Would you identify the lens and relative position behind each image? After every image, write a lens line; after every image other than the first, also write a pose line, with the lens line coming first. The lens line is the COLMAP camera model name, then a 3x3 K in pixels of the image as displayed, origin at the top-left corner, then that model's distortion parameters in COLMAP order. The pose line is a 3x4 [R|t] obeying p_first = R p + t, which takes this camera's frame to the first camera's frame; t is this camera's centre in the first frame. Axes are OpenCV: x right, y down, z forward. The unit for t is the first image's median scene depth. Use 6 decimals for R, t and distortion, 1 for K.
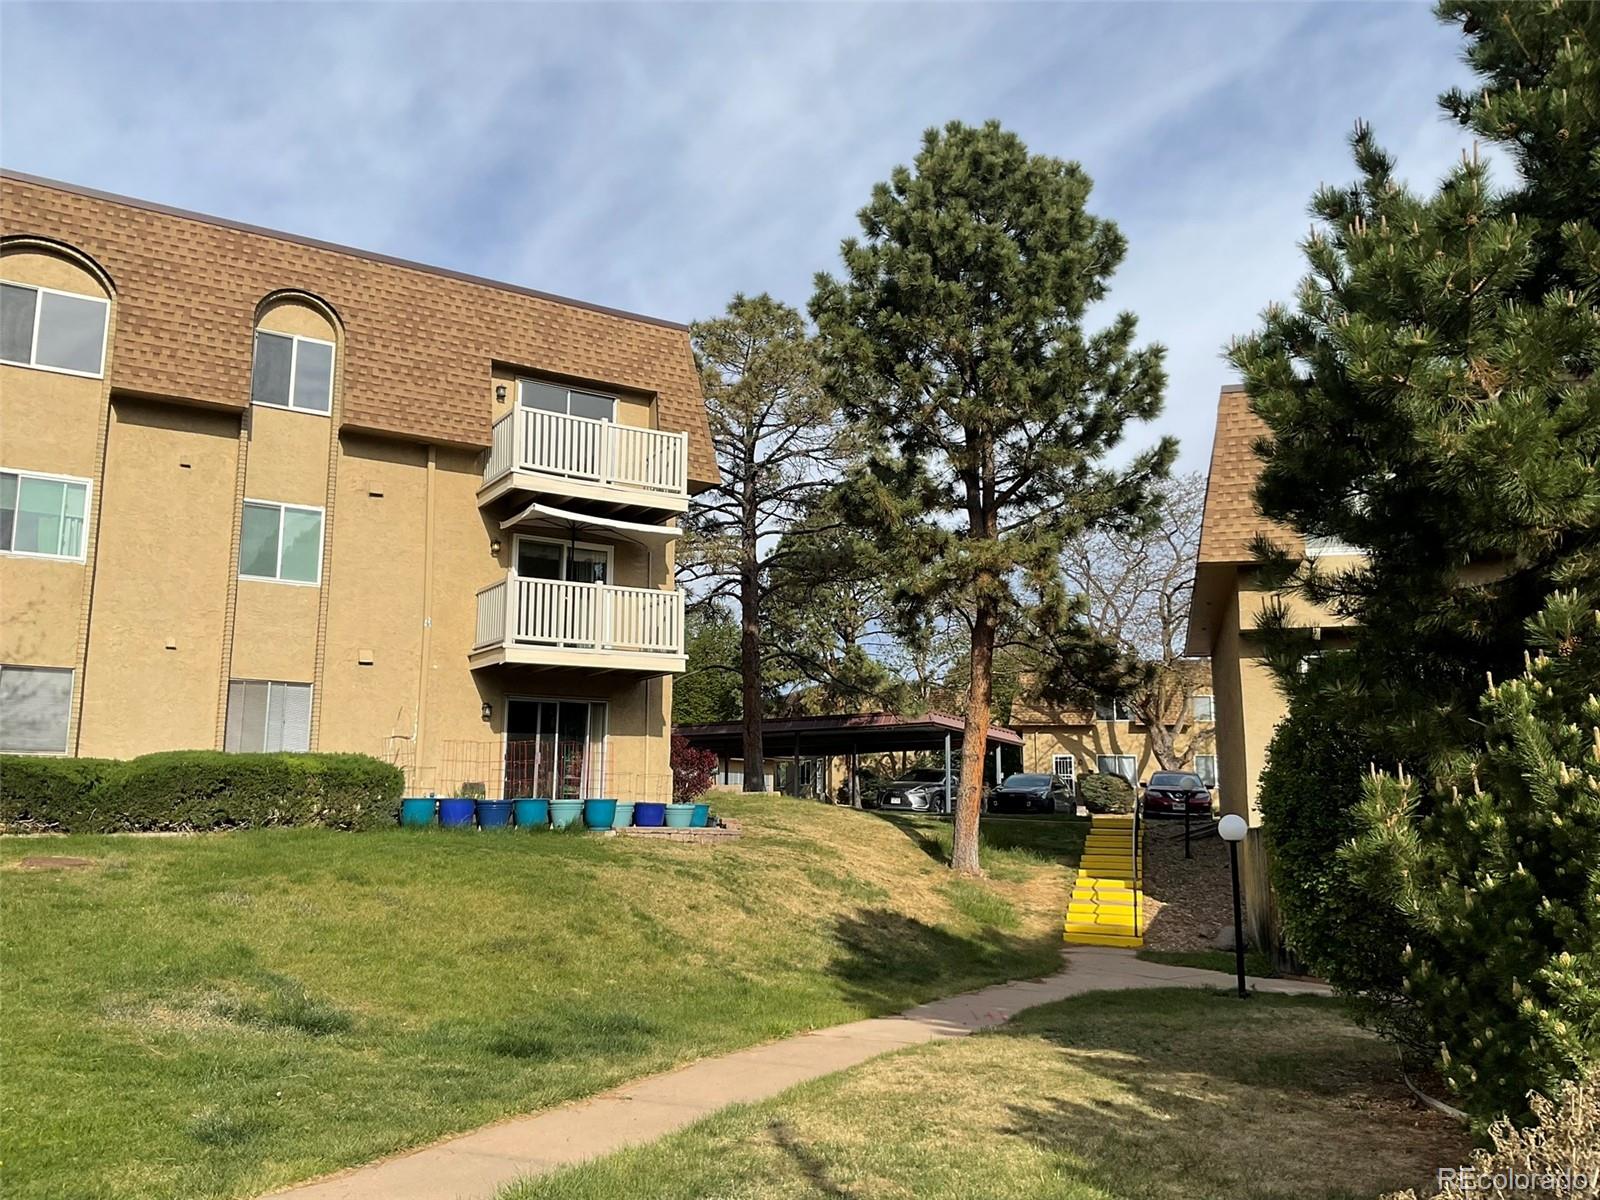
lens RADIAL K [[1332.6, 0, 799.3], [0, 1332.6, 599.9], [0, 0, 1]] dist [0.085310, -0.131115]
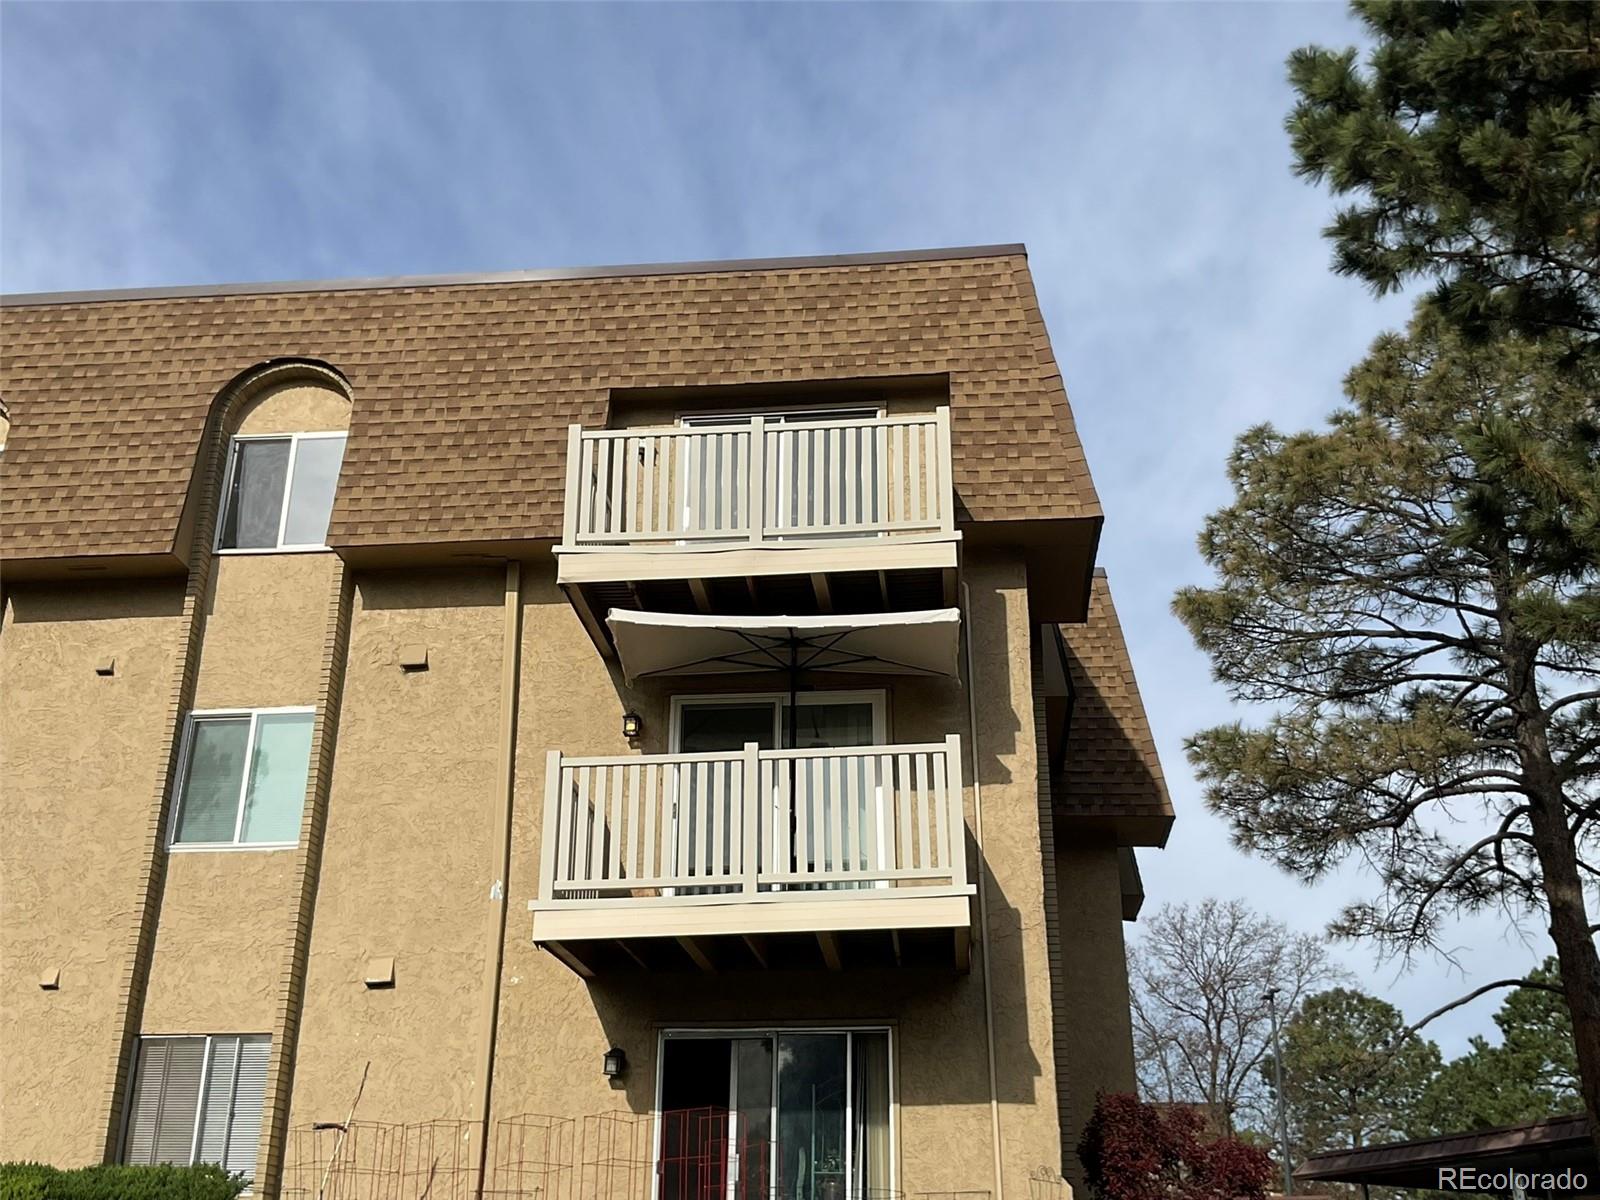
lens RADIAL K [[1686.7, 0, 800.2], [0, 1686.7, 598.9], [0, 0, 1]] dist [0.052192, 0.000000]
pose [[0.794778, -0.244658, -0.555401, 0.194745], [0.102574, 0.956130, -0.274399, 0.098583], [0.598169, 0.161116, 0.785006, 0.555785]]
